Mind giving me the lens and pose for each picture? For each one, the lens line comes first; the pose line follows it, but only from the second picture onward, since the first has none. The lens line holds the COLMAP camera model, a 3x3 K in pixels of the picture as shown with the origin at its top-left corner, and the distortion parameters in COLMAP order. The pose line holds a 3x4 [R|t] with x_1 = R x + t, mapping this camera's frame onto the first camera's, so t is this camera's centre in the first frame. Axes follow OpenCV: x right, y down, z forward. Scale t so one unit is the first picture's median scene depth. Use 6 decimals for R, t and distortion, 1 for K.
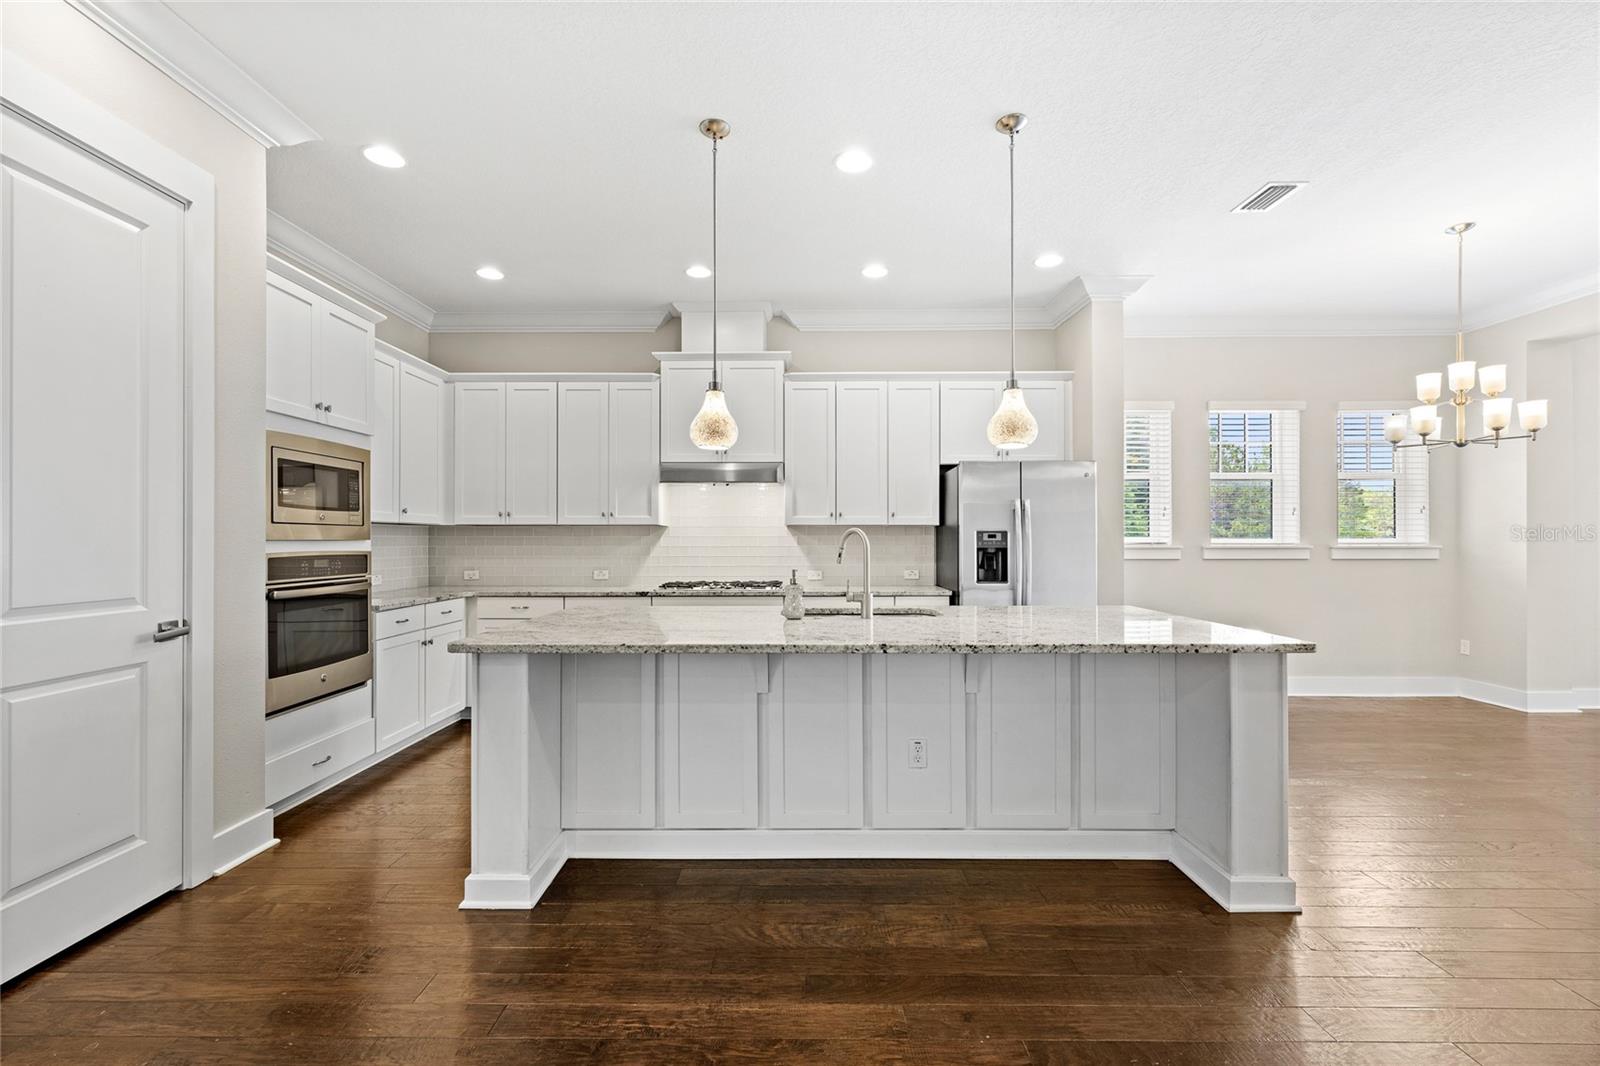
lens RADIAL K [[683.3, 0, 790.9], [0, 683.3, 528.5], [0, 0, 1]] dist [0.002433, 0.000251]
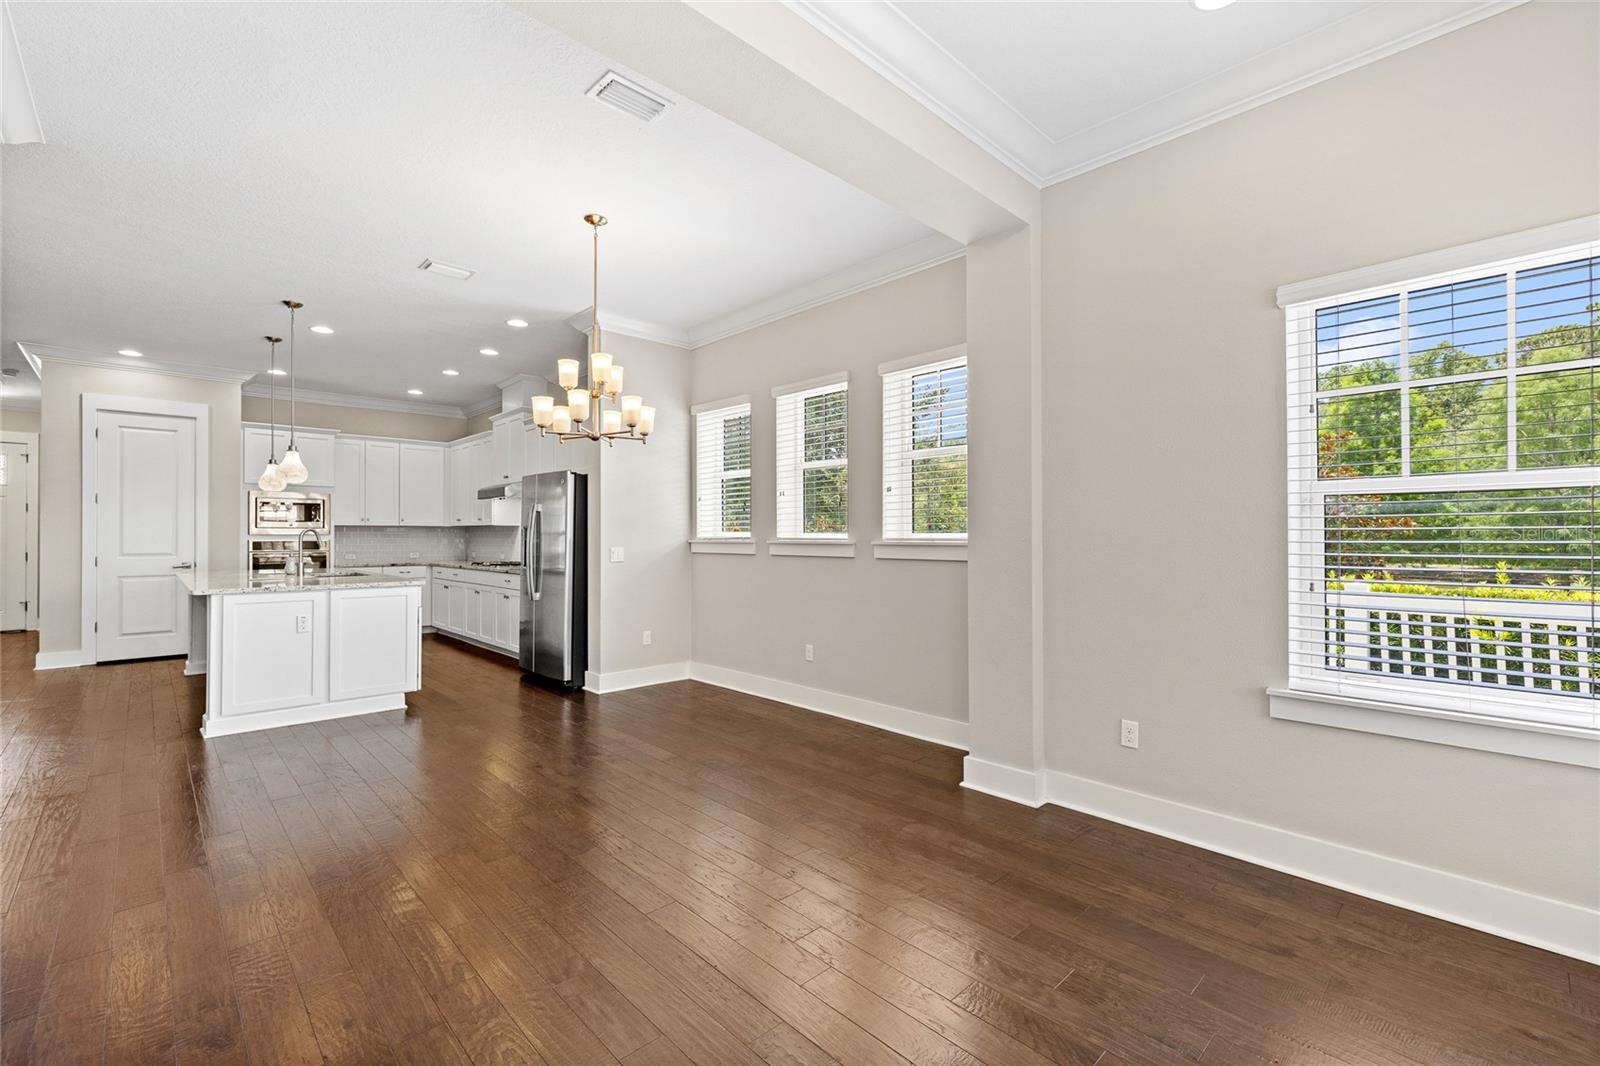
lens RADIAL K [[683.3, 0, 790.9], [0, 683.3, 528.5], [0, 0, 1]] dist [0.002433, 0.000251]
pose [[0.694156, -0.007357, -0.719787, 1.814307], [0.013683, 0.999902, 0.002976, 0.009336], [0.719694, -0.011915, 0.694189, 0.492056]]
